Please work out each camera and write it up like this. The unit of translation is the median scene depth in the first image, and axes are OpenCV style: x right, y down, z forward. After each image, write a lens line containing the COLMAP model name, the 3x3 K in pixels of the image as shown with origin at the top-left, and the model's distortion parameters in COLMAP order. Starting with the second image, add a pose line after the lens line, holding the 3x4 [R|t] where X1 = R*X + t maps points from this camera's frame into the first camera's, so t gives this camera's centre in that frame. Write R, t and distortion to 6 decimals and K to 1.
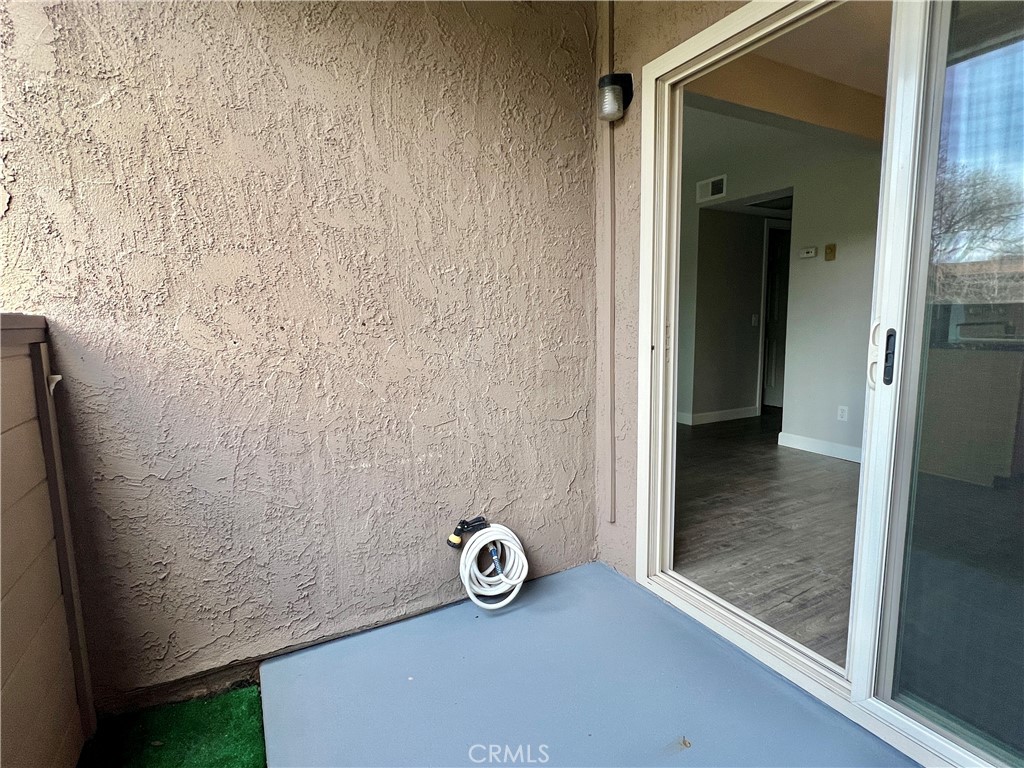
lens RADIAL K [[524.0, 0, 512.4], [0, 524.0, 385.9], [0, 0, 1]] dist [-0.005079, -0.000602]
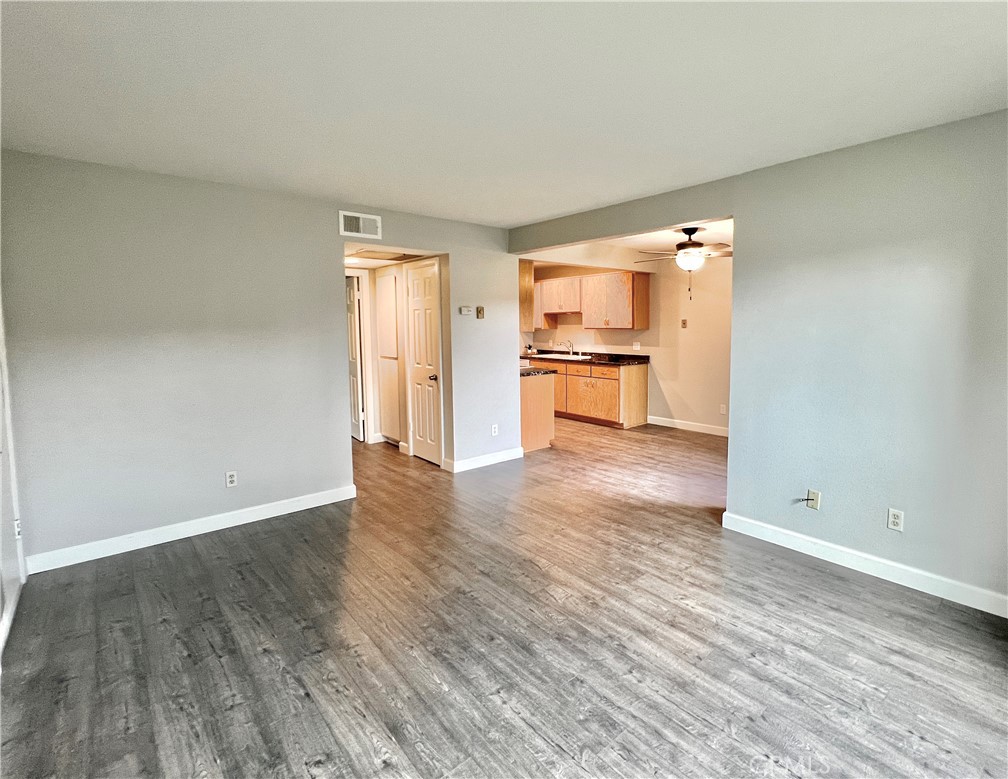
lens RADIAL K [[495.2, 0, 554.2], [0, 495.2, 362.7], [0, 0, 1]] dist [0.002091, 0.000031]
pose [[-0.241417, -0.060373, 0.968542, -0.648192], [0.137423, 0.985878, 0.095707, -0.223690], [-0.960642, 0.156206, -0.229711, 1.123769]]
